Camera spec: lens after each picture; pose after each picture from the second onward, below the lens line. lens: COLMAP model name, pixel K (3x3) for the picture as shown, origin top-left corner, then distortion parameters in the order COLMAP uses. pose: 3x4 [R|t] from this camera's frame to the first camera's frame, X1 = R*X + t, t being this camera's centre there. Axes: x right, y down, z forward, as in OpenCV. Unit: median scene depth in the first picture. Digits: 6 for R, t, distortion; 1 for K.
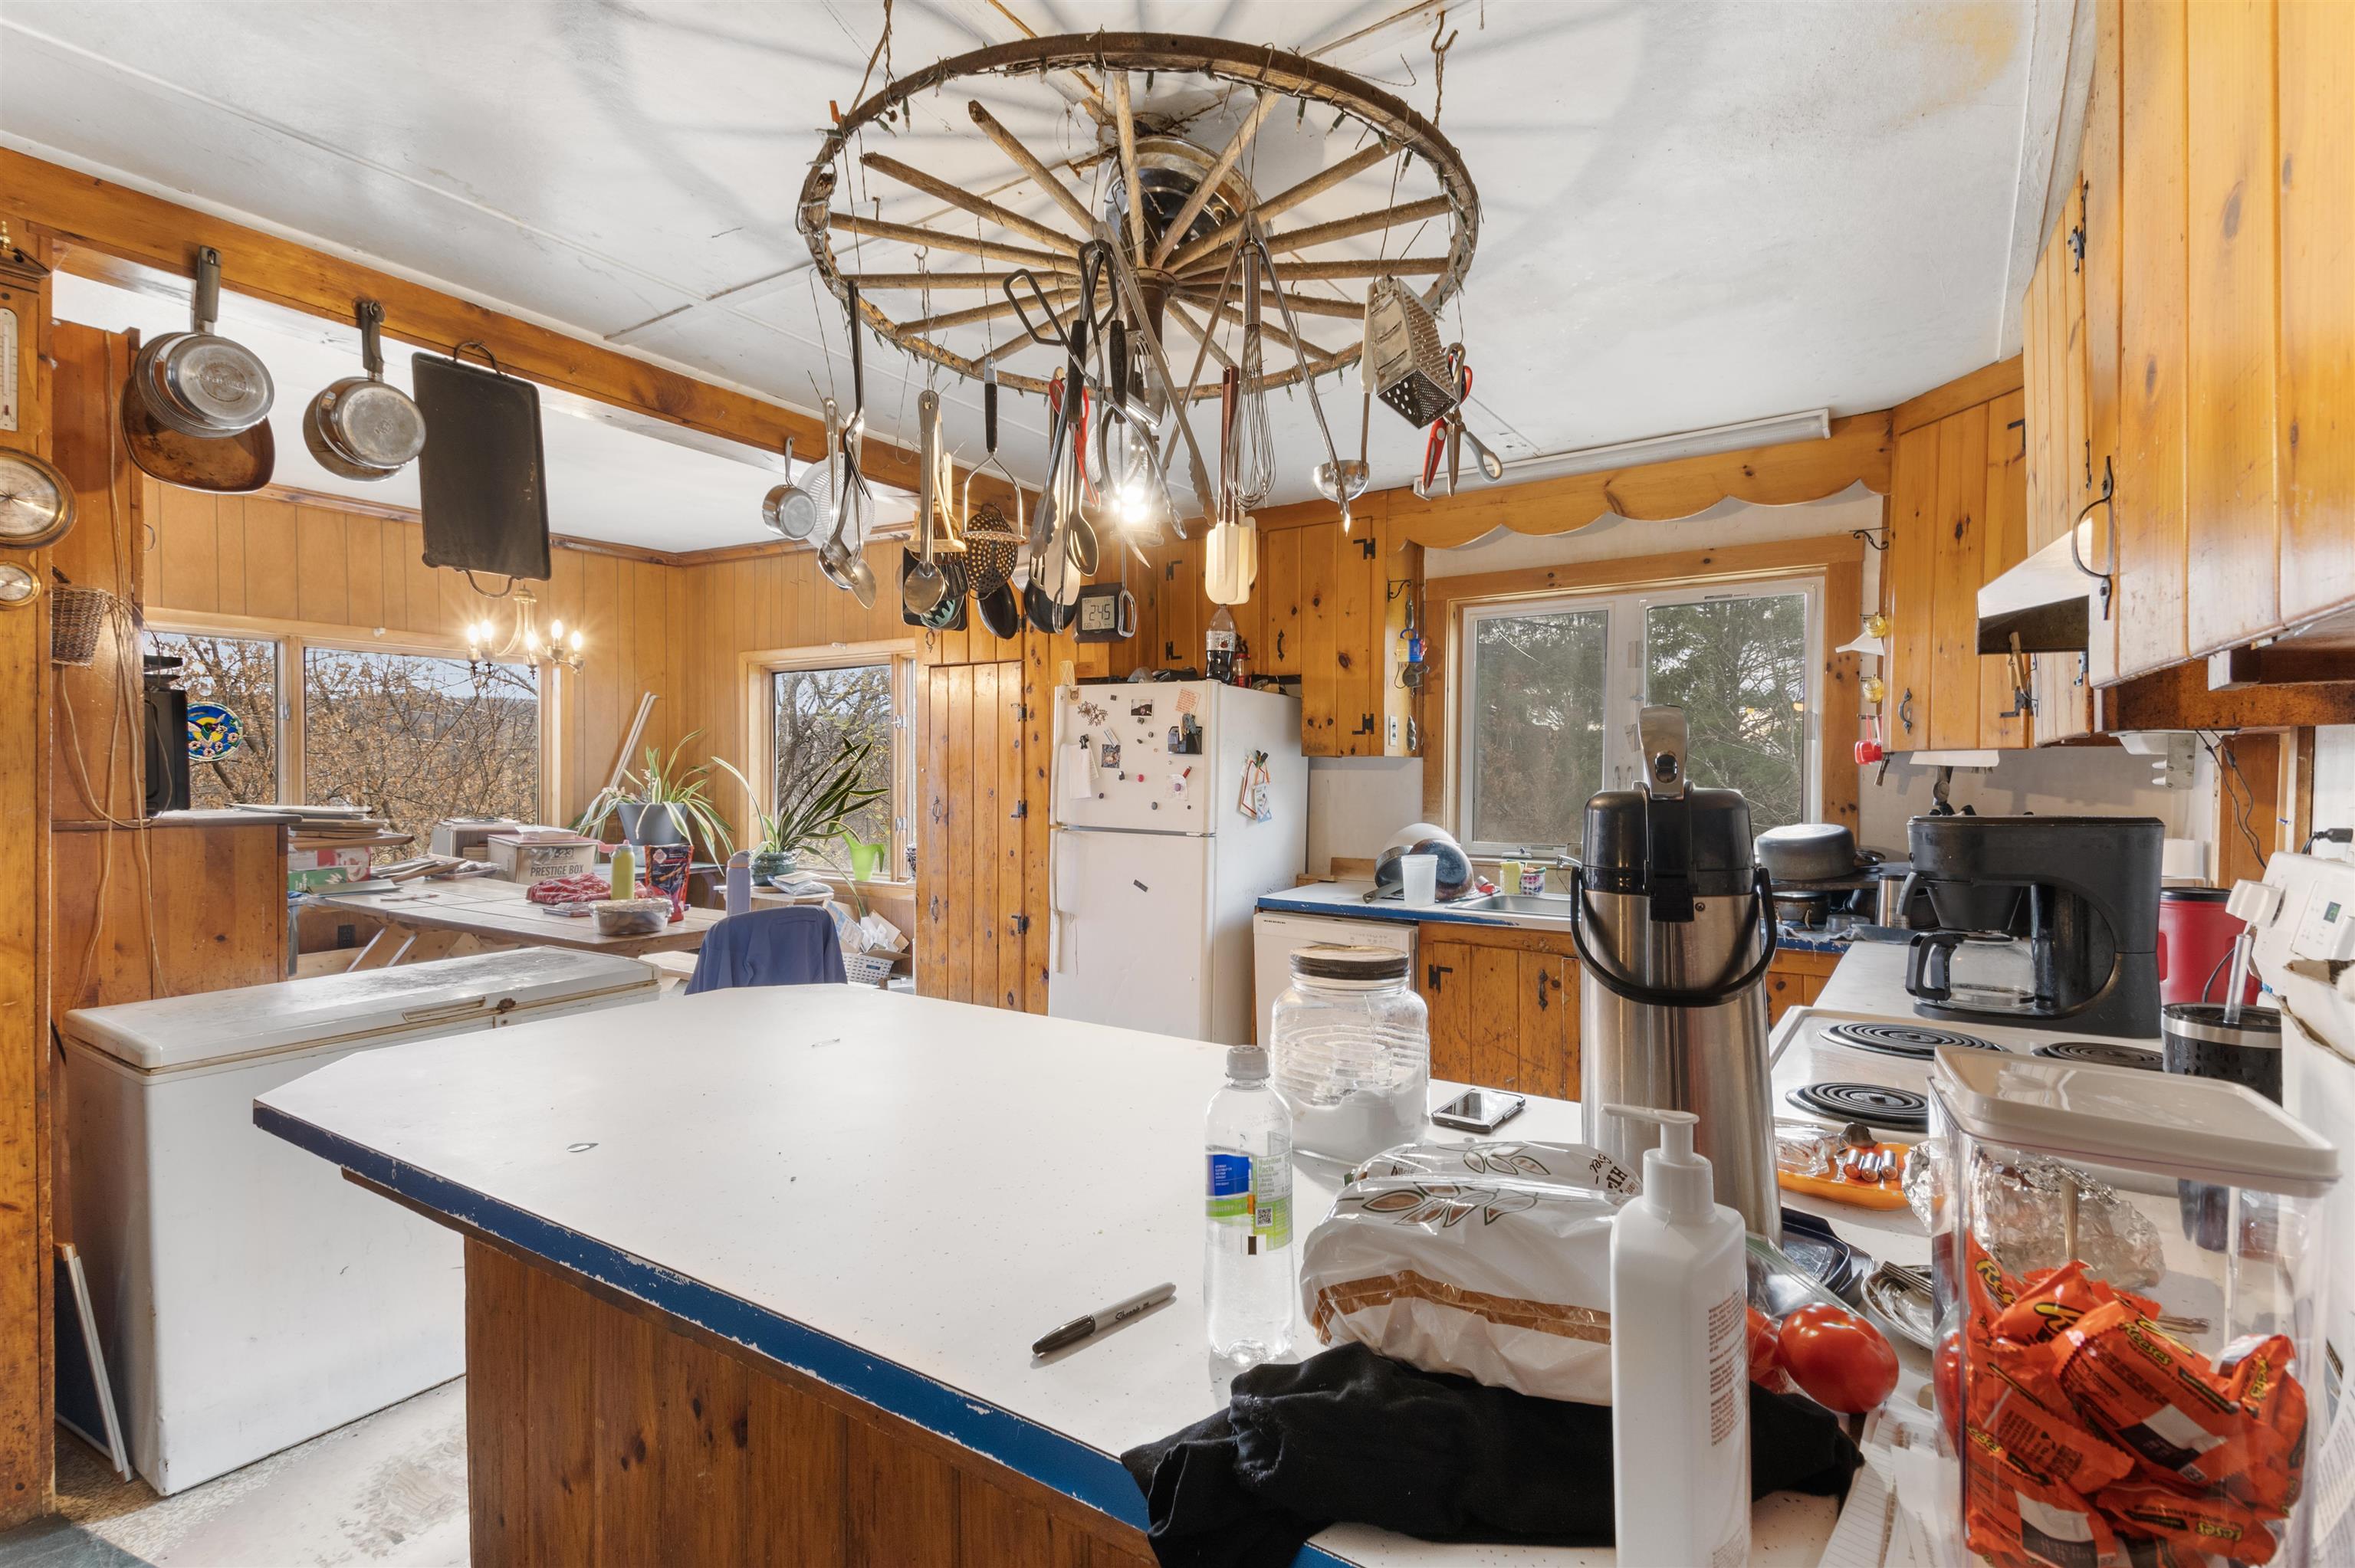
lens RADIAL K [[1058.4, 0, 1178.1], [0, 1058.4, 791.6], [0, 0, 1]] dist [0.027020, -0.005323]
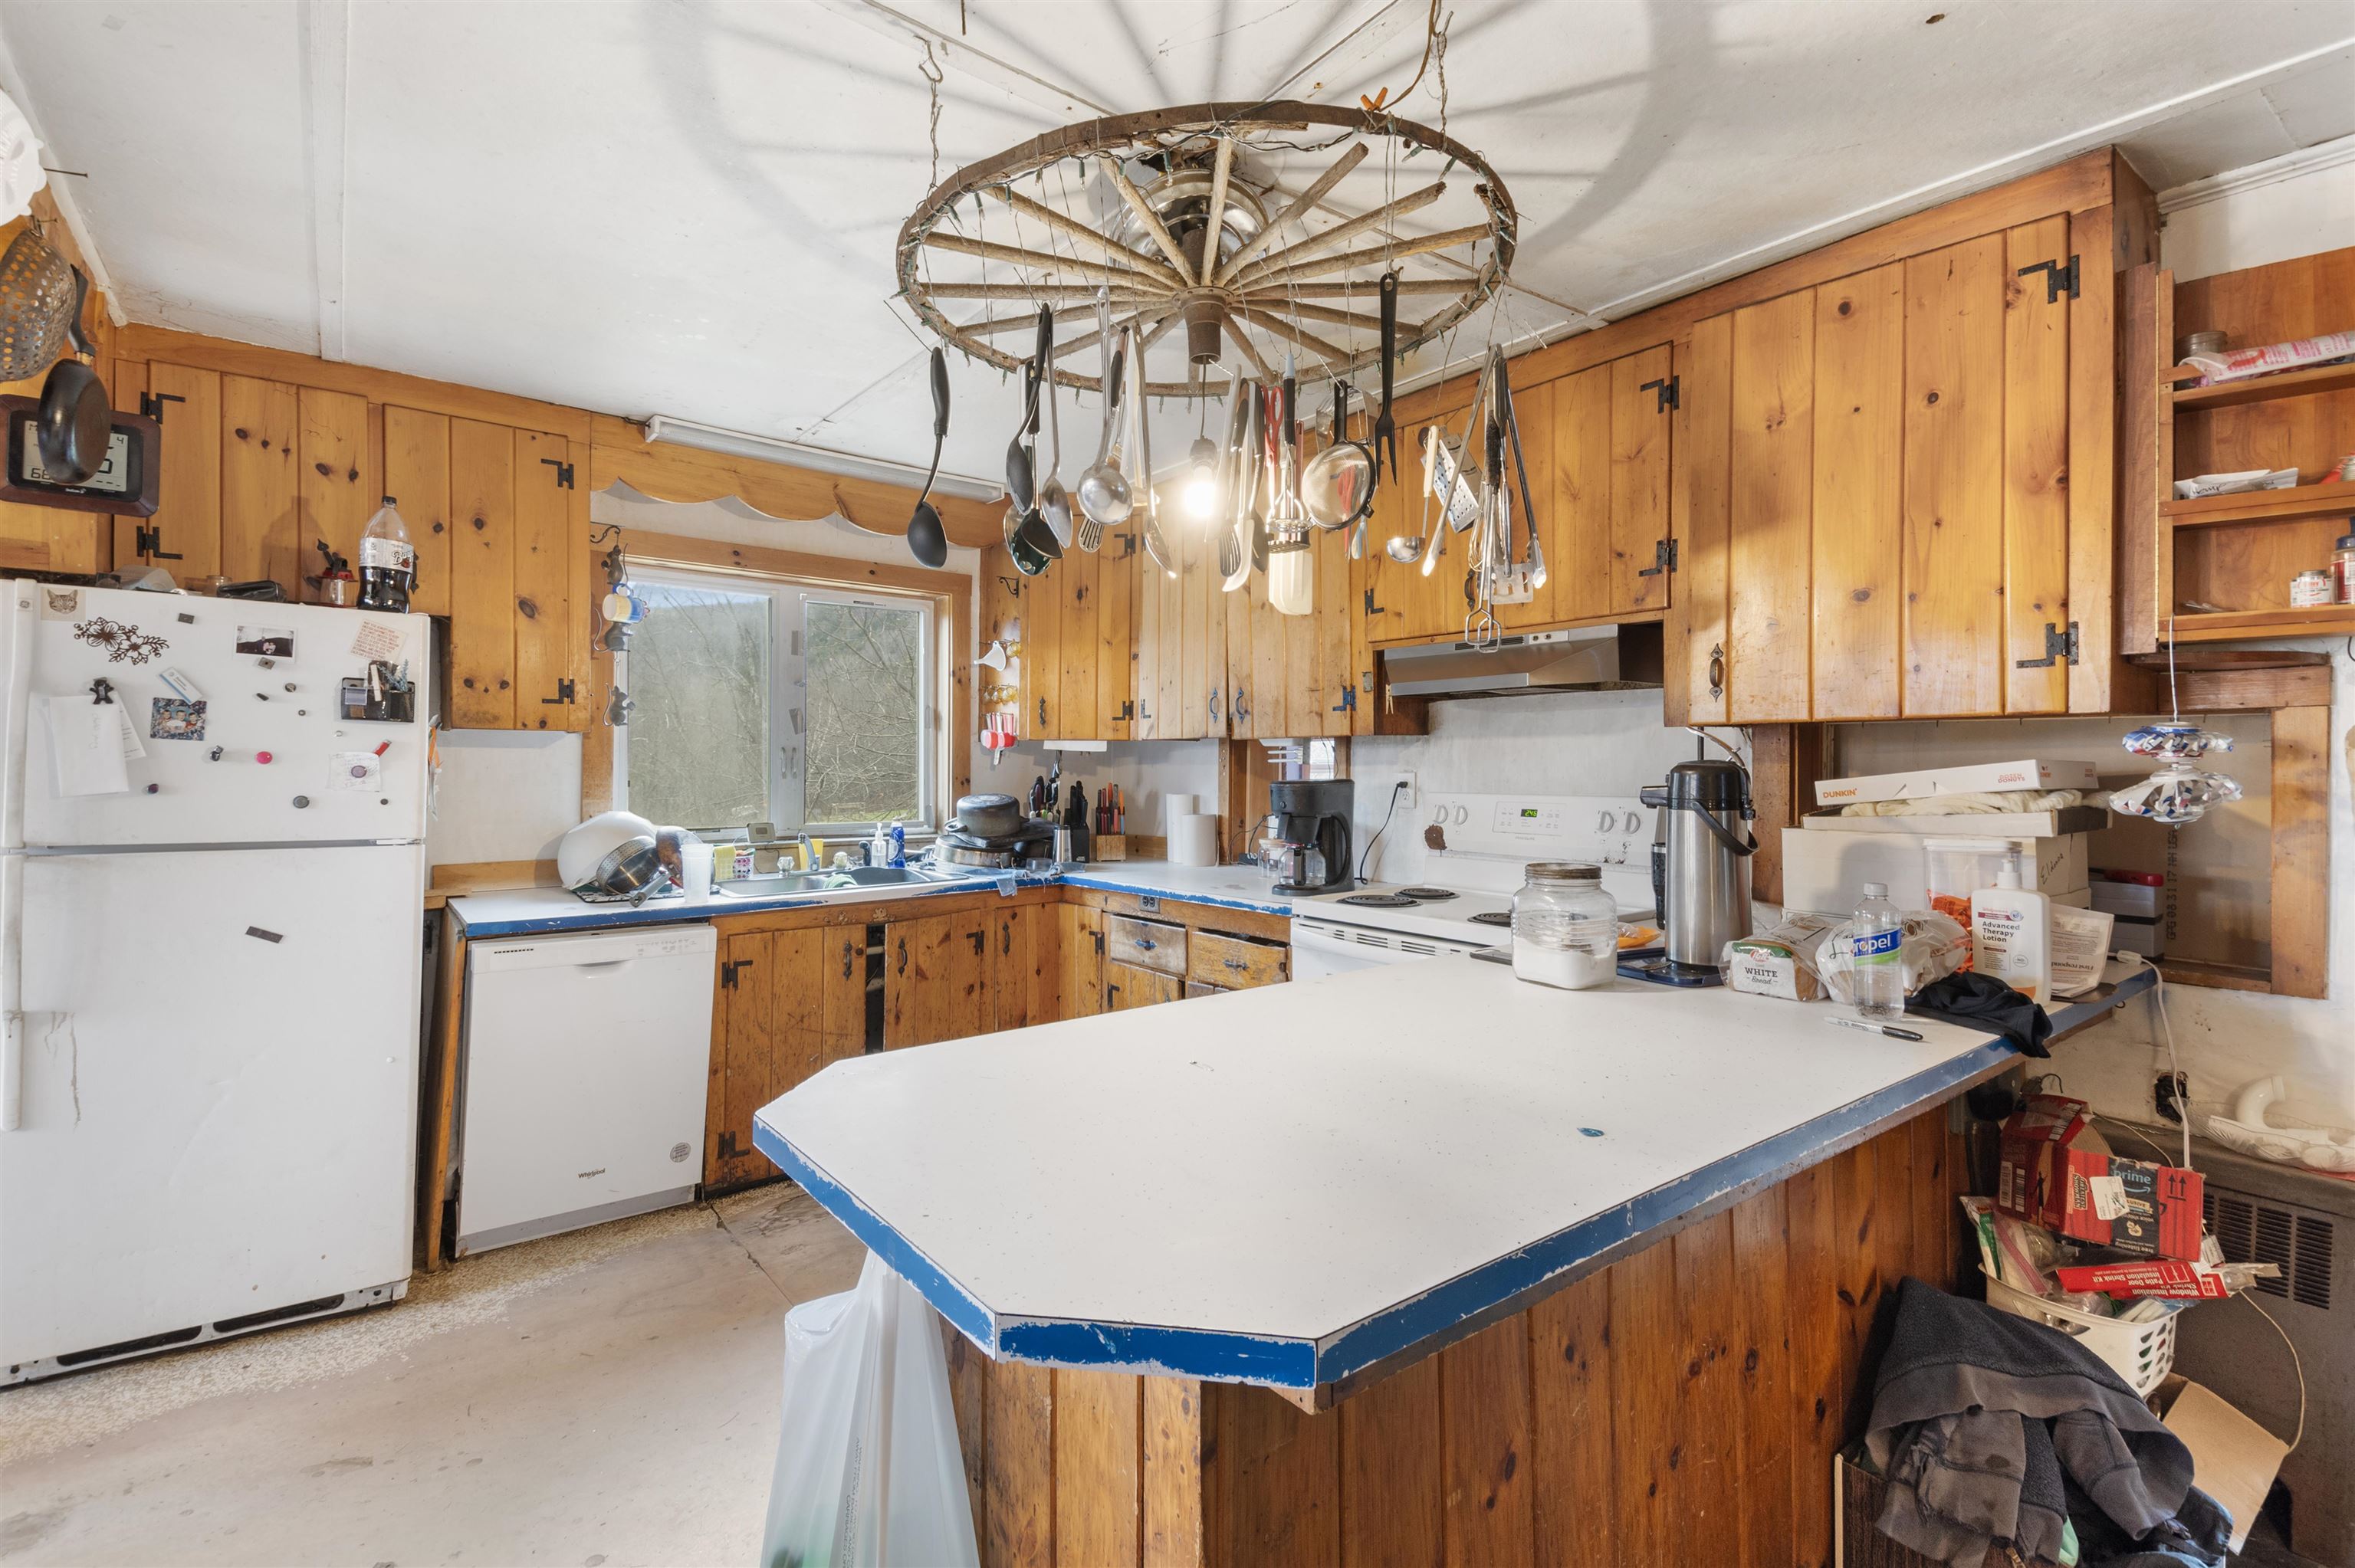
lens RADIAL K [[1065.5, 0, 1176.9], [0, 1065.5, 755.3], [0, 0, 1]] dist [-0.000928, -0.014760]
pose [[0.262292, 0.002475, 0.964985, -0.489041], [0.010204, 0.999934, -0.005338, -0.005646], [-0.964935, 0.011247, 0.262249, 0.340123]]
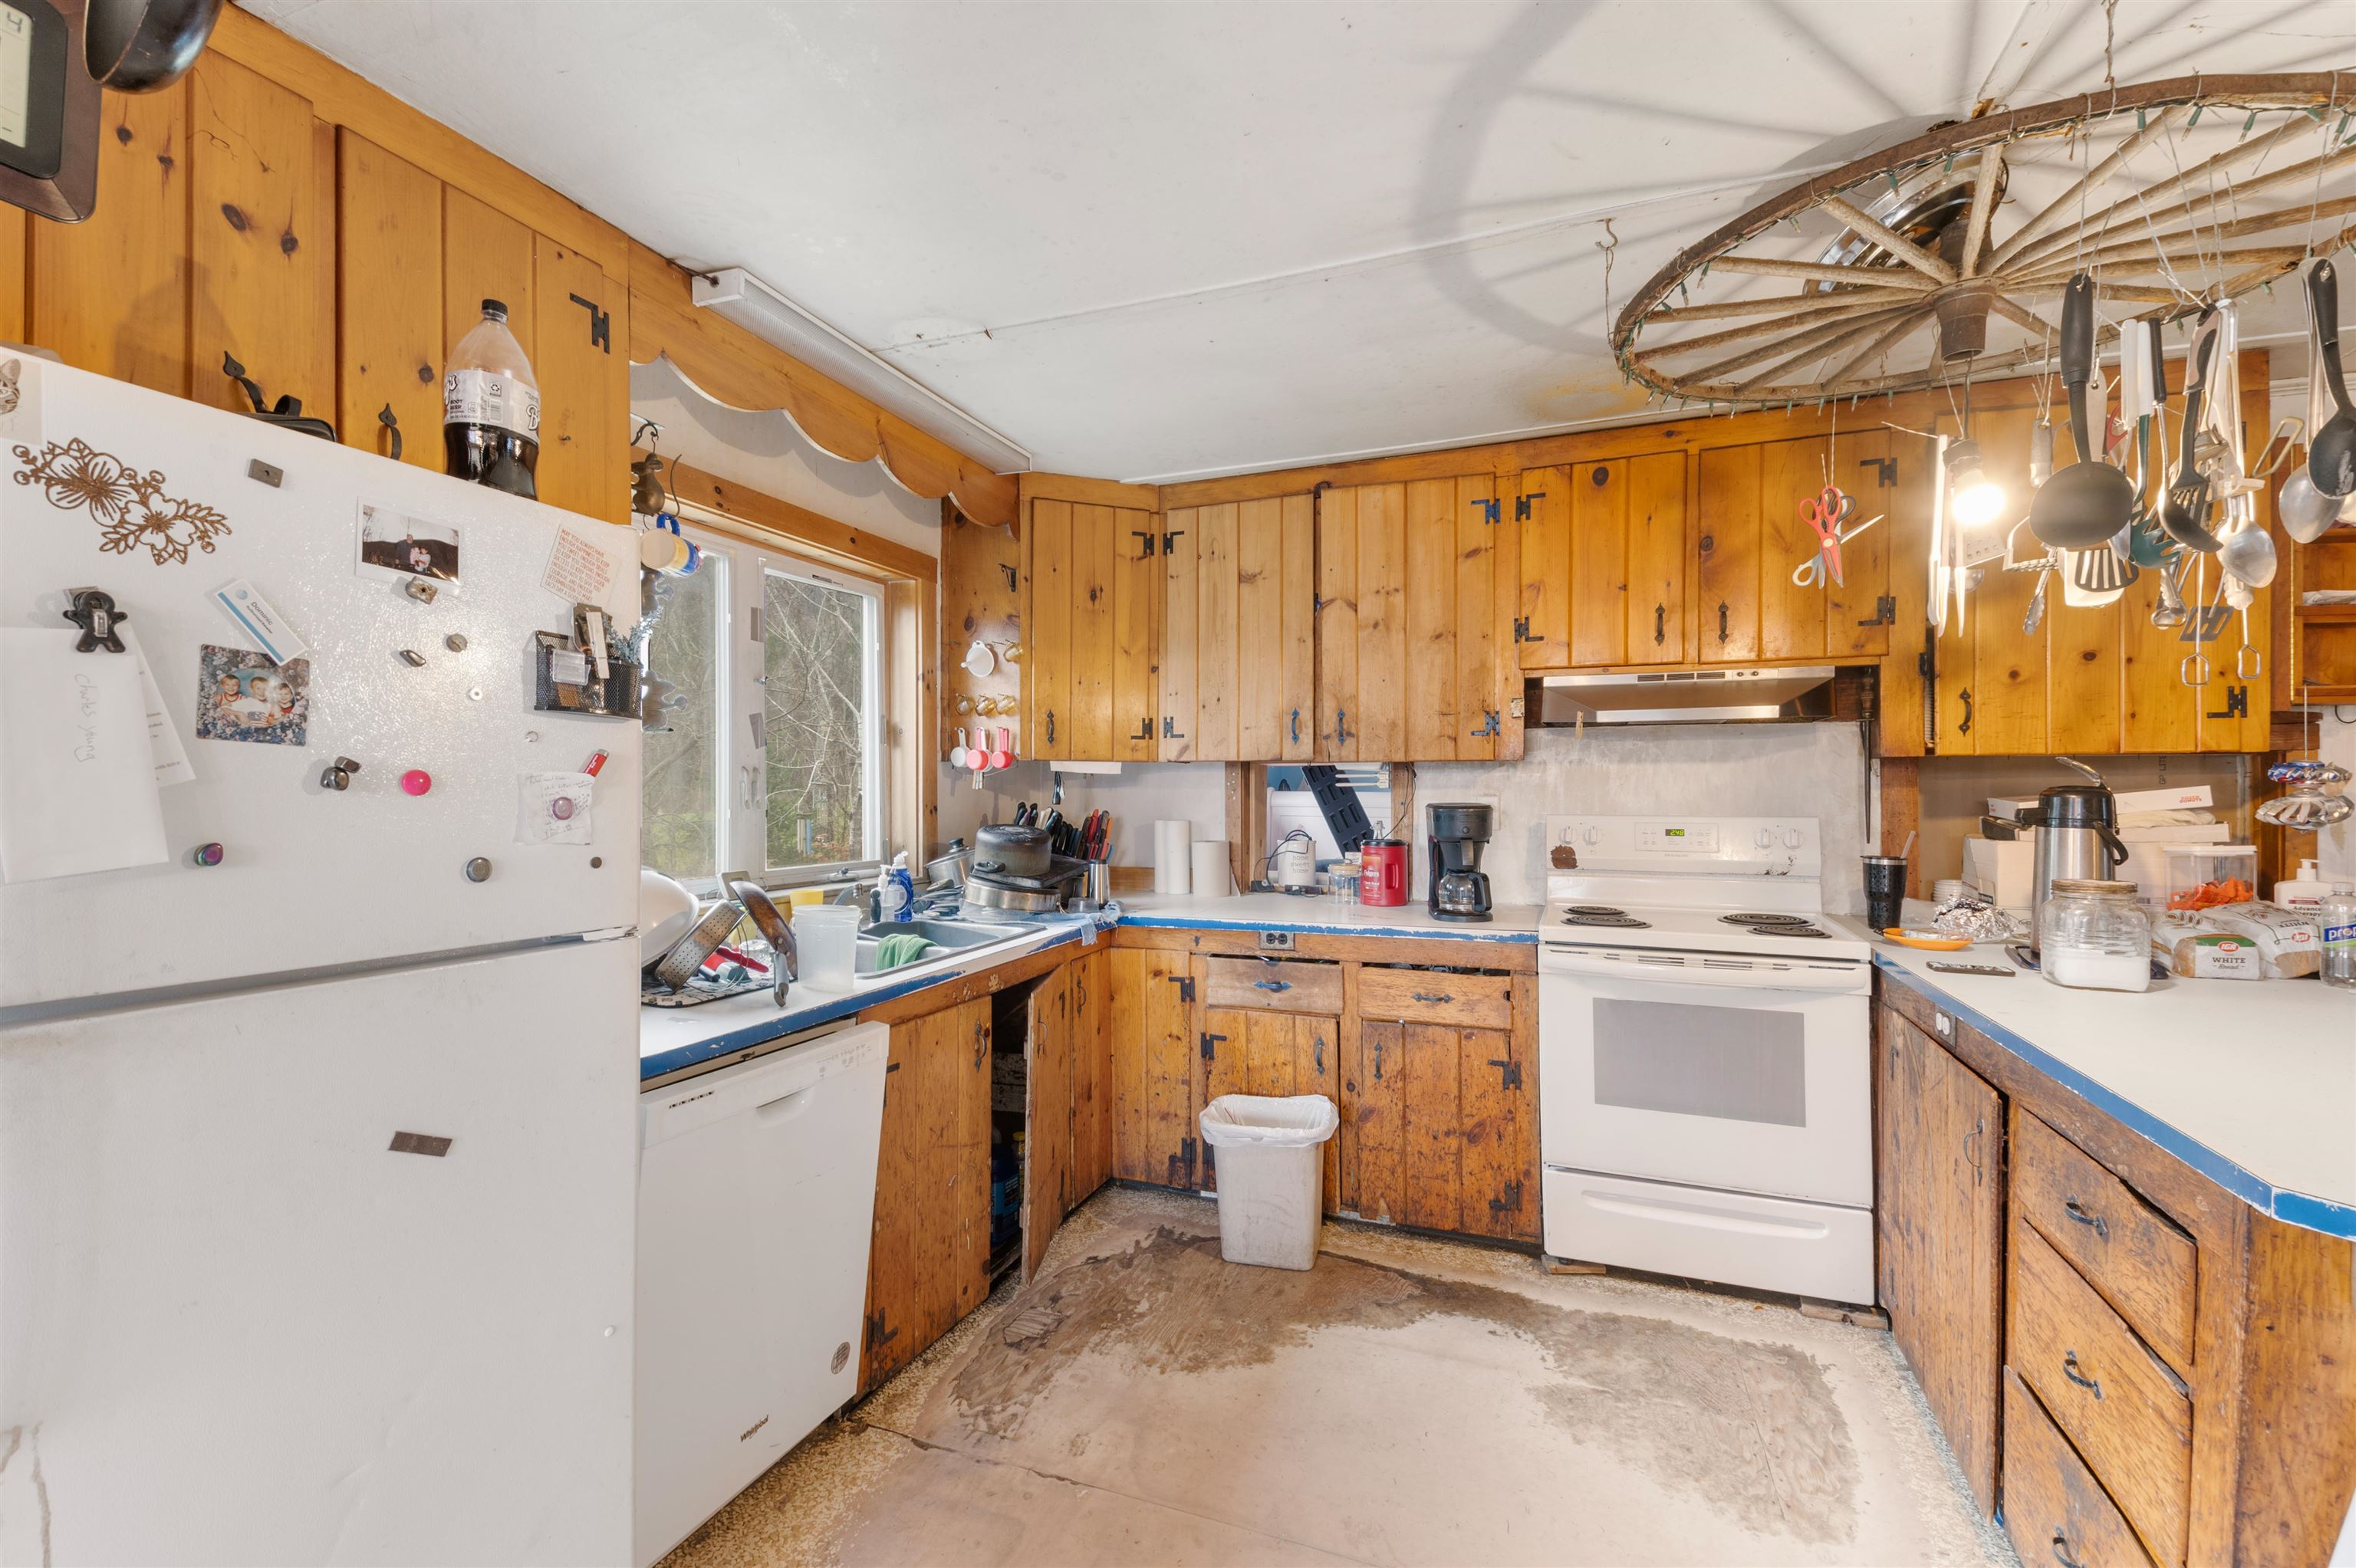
lens RADIAL K [[1033.2, 0, 1169.6], [0, 1033.2, 775.0], [0, 0, 1]] dist [0.015354, -0.004436]
pose [[-0.252191, 0.004408, 0.967668, -0.377755], [0.008572, 0.999961, -0.002321, -0.012565], [-0.967640, 0.007709, -0.252218, 0.879927]]
